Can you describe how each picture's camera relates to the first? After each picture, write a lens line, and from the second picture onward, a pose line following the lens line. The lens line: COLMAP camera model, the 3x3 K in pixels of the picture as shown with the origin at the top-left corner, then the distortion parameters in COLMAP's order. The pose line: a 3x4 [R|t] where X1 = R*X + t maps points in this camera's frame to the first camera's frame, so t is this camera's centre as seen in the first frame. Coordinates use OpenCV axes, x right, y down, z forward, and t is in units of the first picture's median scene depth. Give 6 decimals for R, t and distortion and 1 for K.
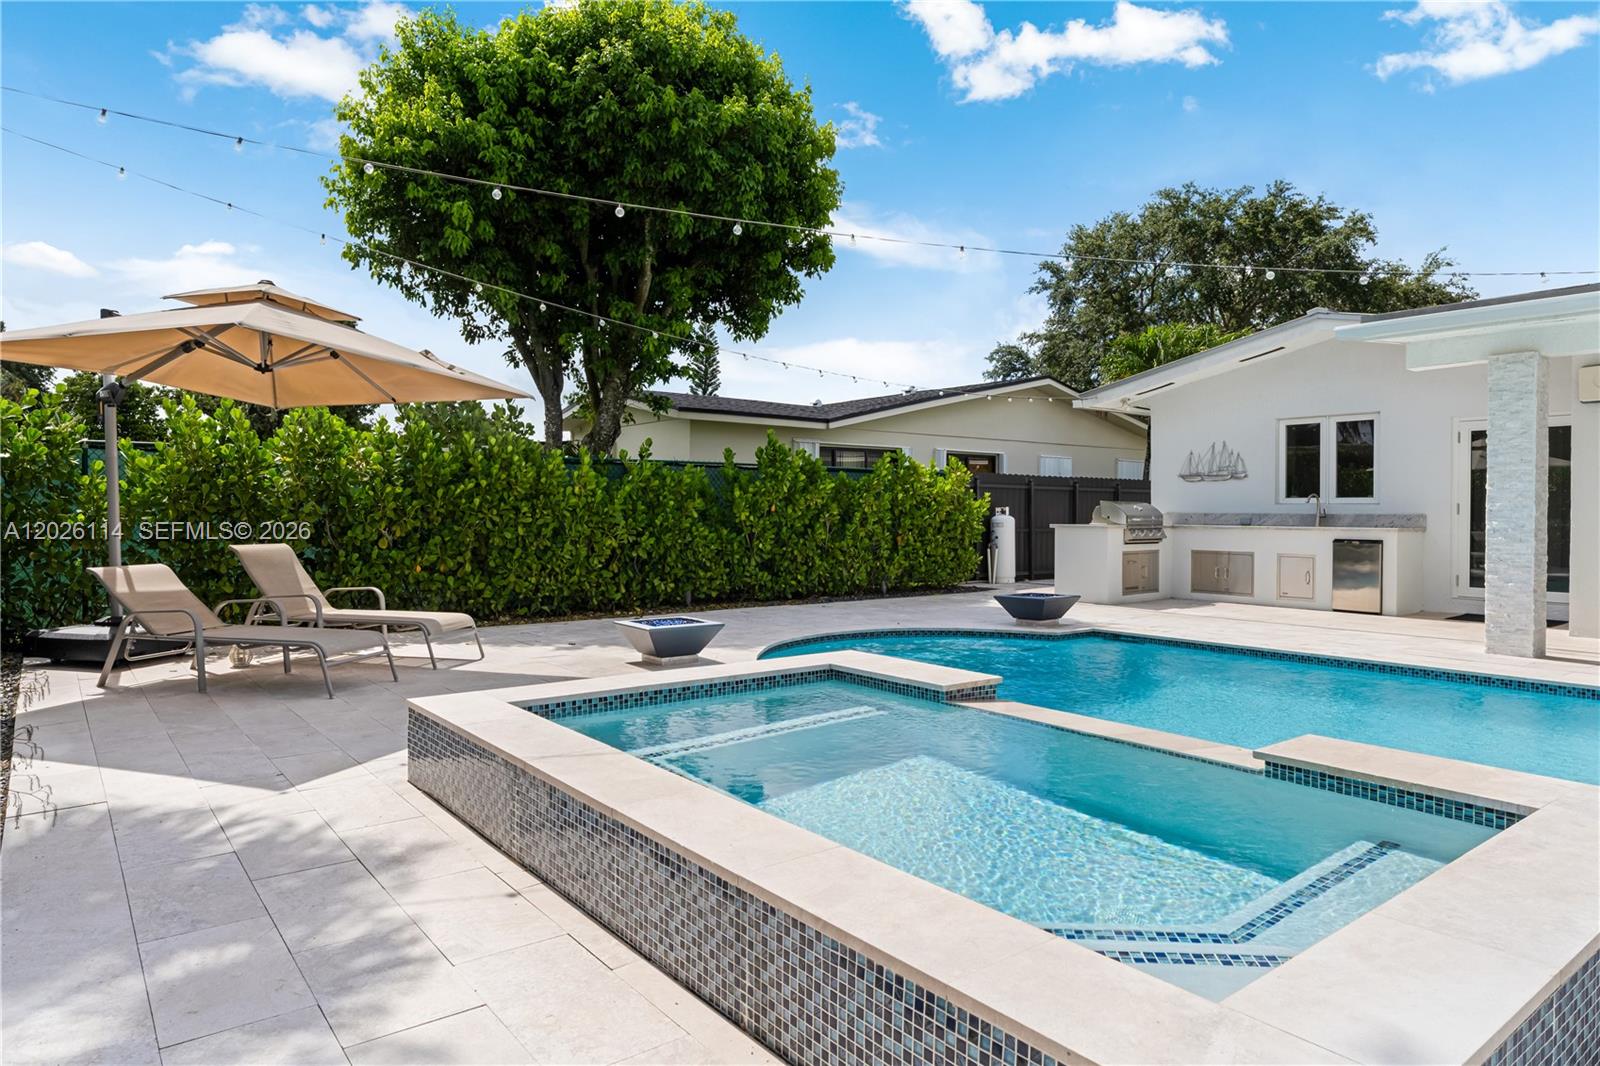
lens RADIAL K [[973.5, 0, 782.6], [0, 973.5, 519.6], [0, 0, 1]] dist [0.004054, 0.000561]
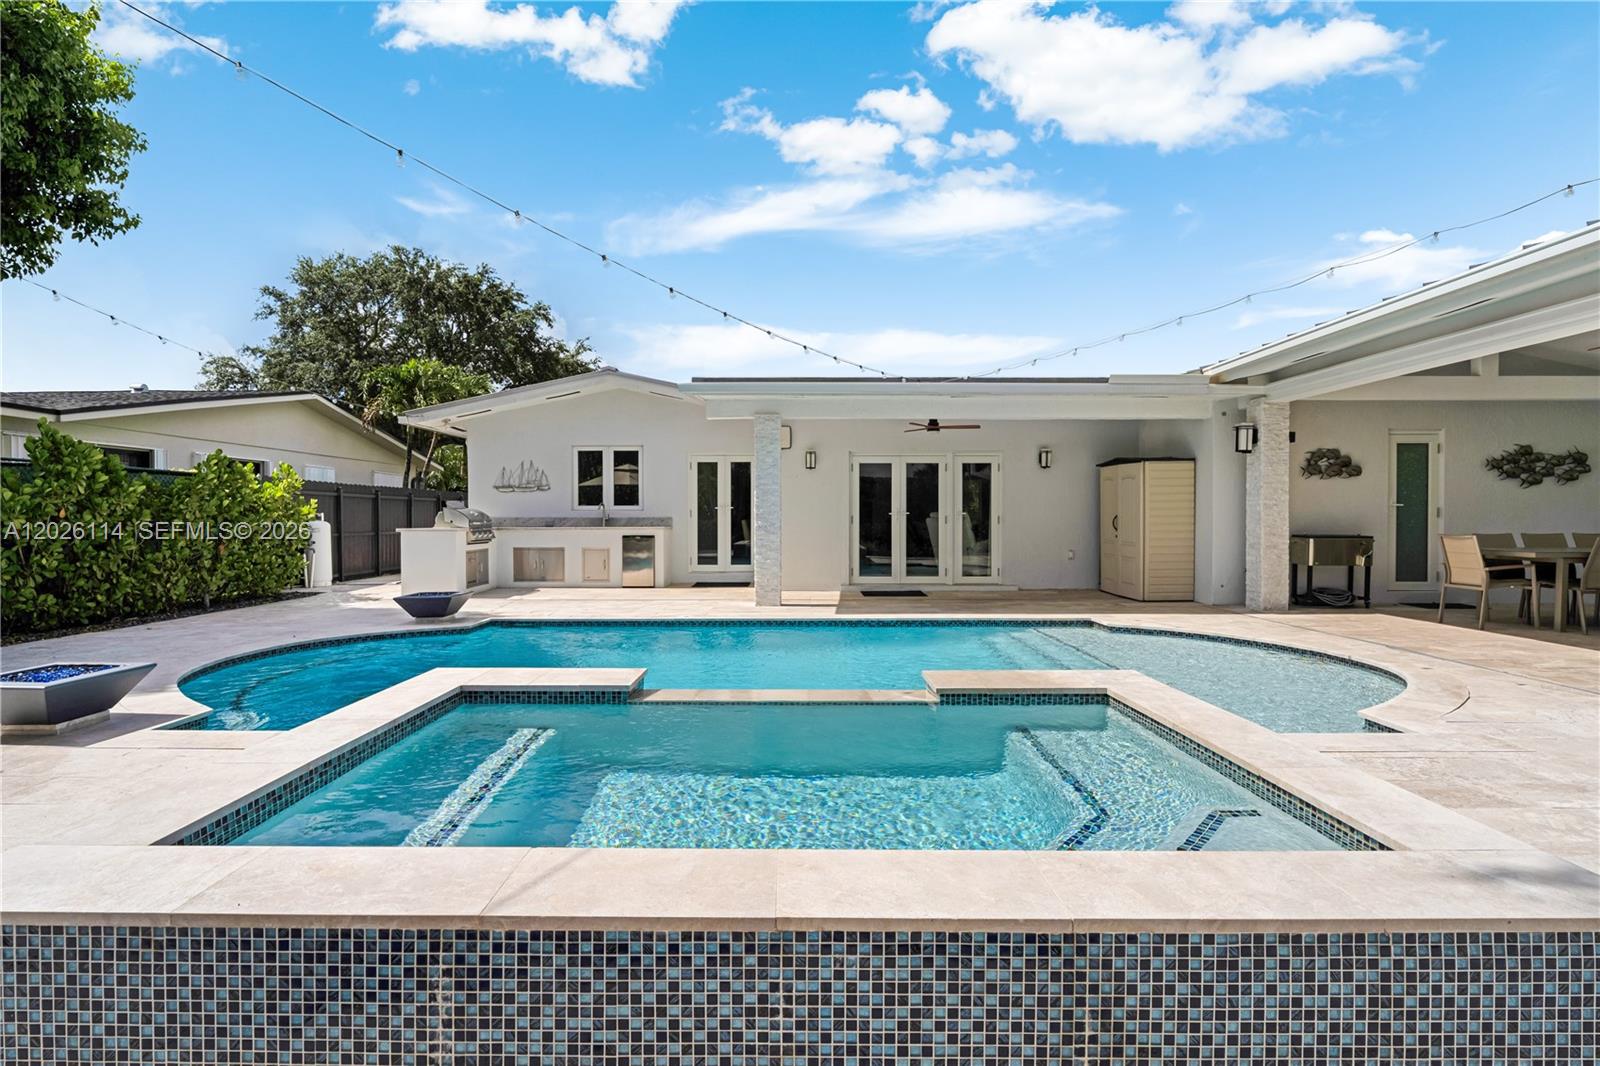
lens RADIAL K [[763.4, 0, 789.8], [0, 763.4, 522.8], [0, 0, 1]] dist [-0.005372, -0.000270]
pose [[0.613409, -0.011647, 0.789680, -0.134469], [0.012181, 0.999912, 0.005285, -0.000921], [-0.789671, 0.006377, 0.613497, 0.138695]]
